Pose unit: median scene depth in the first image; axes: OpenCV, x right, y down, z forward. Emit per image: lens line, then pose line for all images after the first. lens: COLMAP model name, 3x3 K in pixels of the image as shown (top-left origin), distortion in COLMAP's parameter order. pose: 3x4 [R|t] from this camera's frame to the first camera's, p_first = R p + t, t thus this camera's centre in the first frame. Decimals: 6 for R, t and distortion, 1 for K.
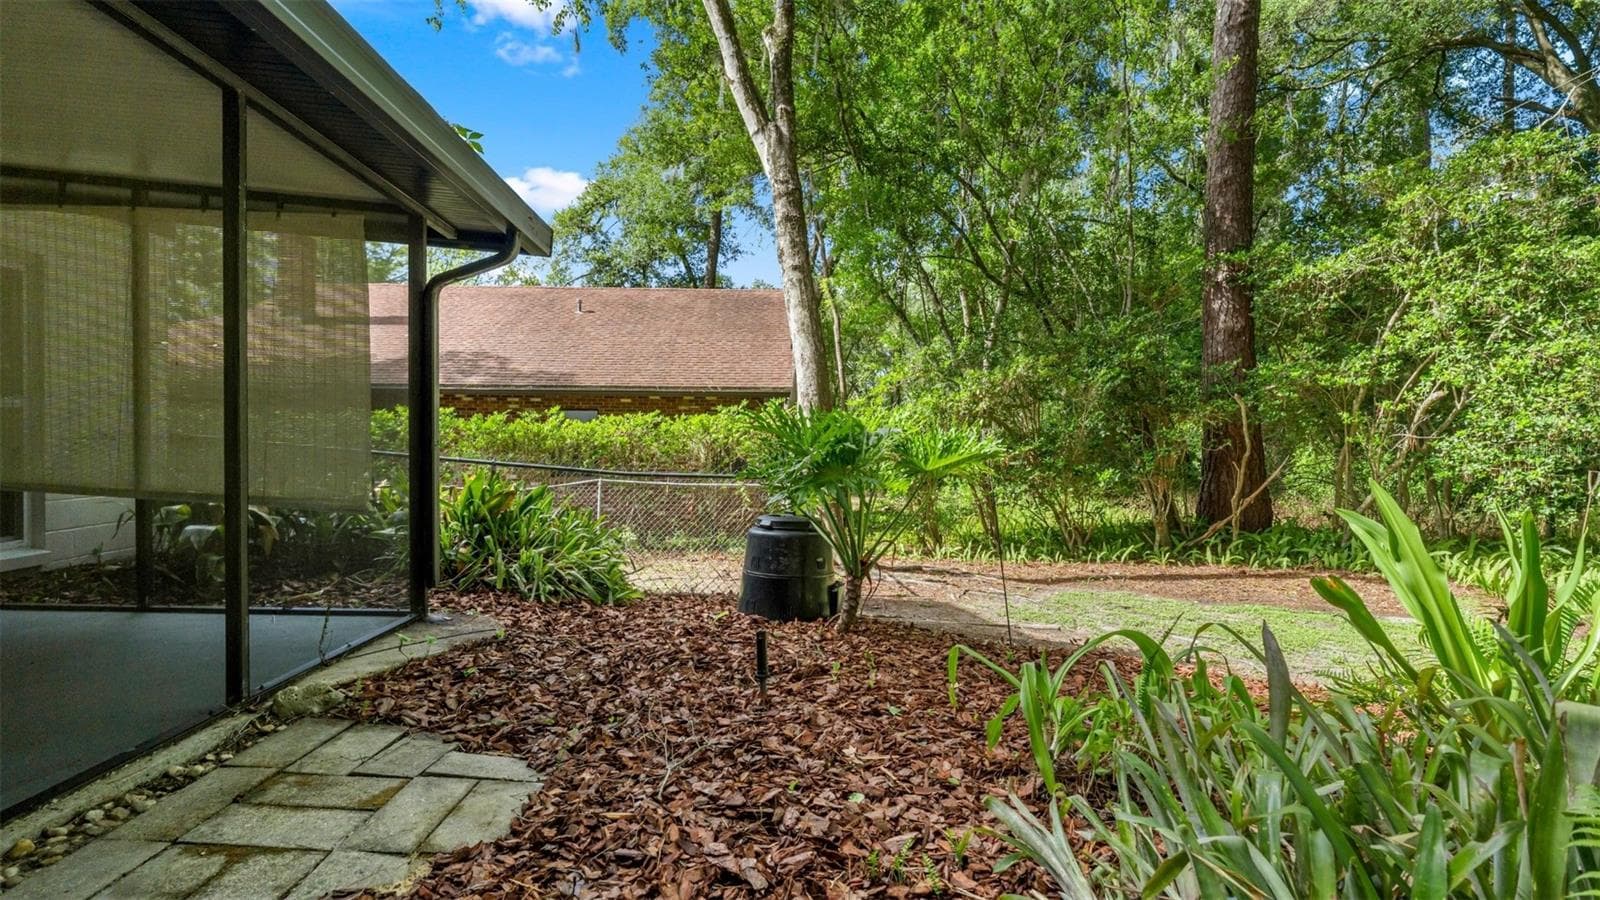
lens RADIAL K [[711.1, 0, 794.7], [0, 711.1, 444.1], [0, 0, 1]] dist [-0.002328, 0.000358]
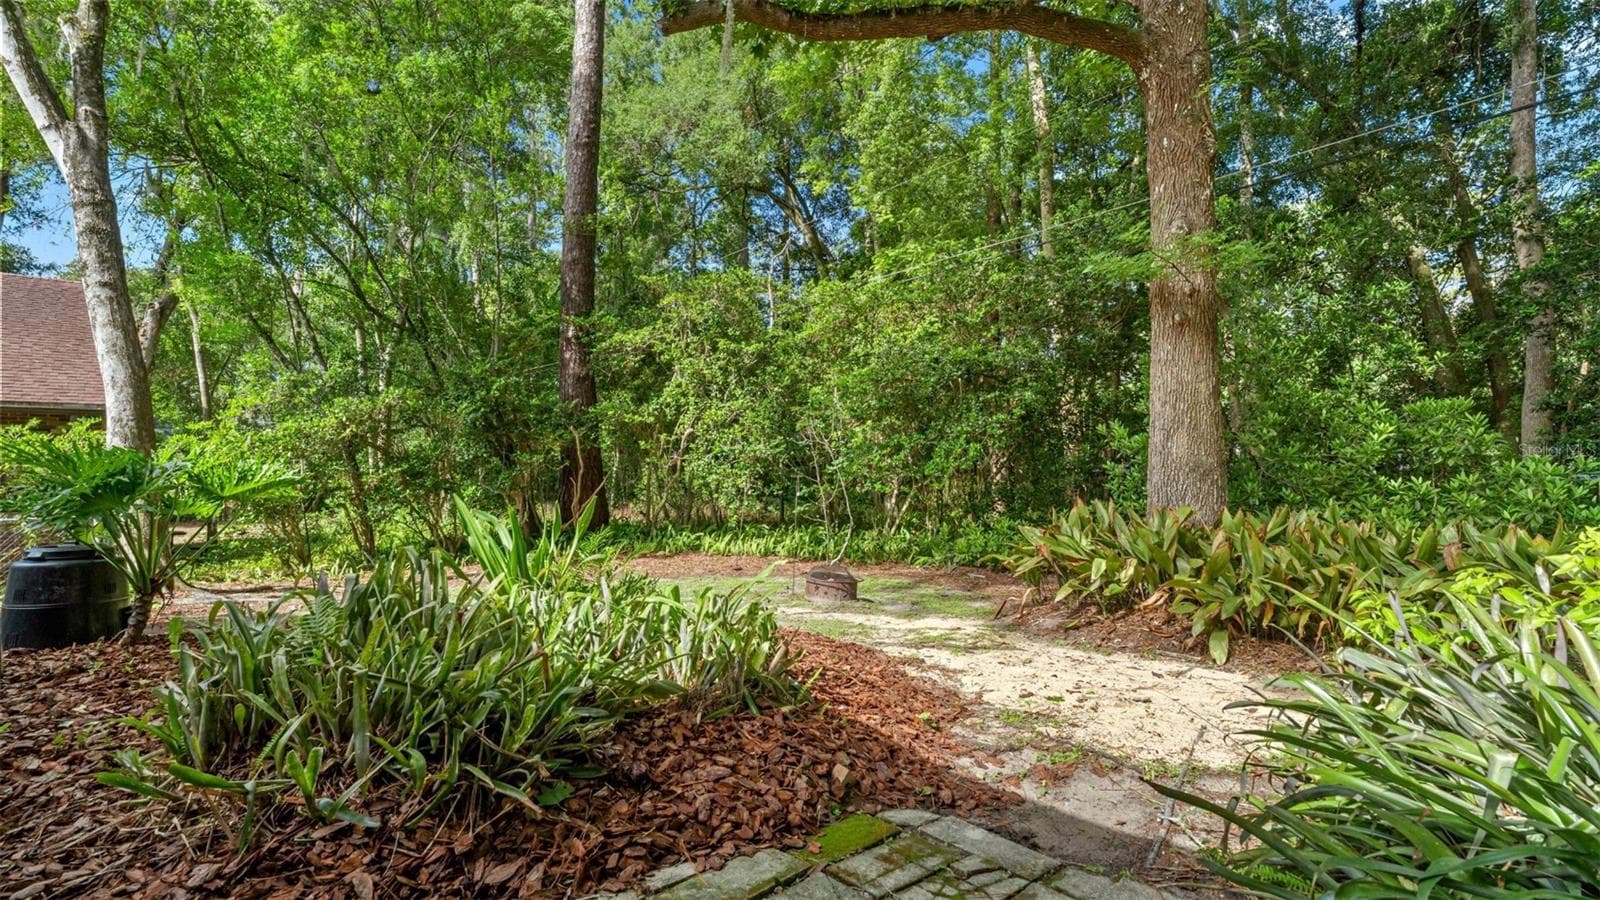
lens RADIAL K [[711.1, 0, 794.7], [0, 711.1, 444.1], [0, 0, 1]] dist [-0.002328, 0.000358]
pose [[0.751126, 0.004366, 0.660145, 0.065972], [0.008710, 0.999826, -0.016522, -0.012648], [-0.660102, 0.018160, 0.750957, -0.295102]]
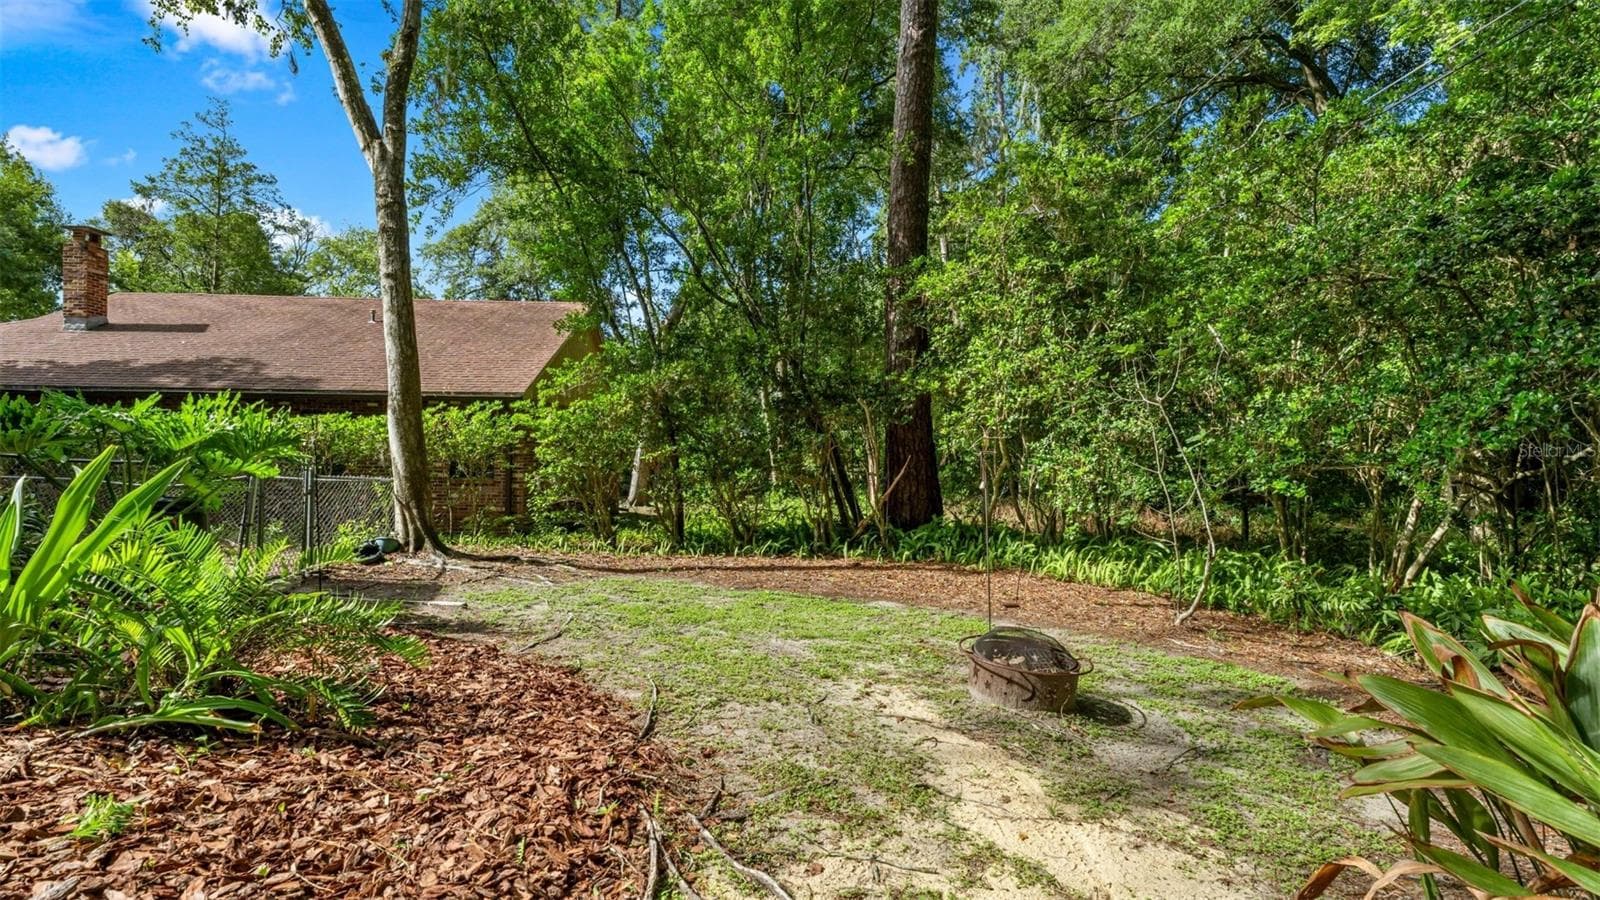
lens RADIAL K [[687.2, 0, 880.4], [0, 687.2, 456.6], [0, 0, 1]] dist [-0.003259, -0.000122]
pose [[0.999866, 0.004329, 0.015777, 0.701606], [-0.004252, 0.999979, -0.004911, 0.025375], [-0.015798, 0.004843, 0.999863, -0.040704]]
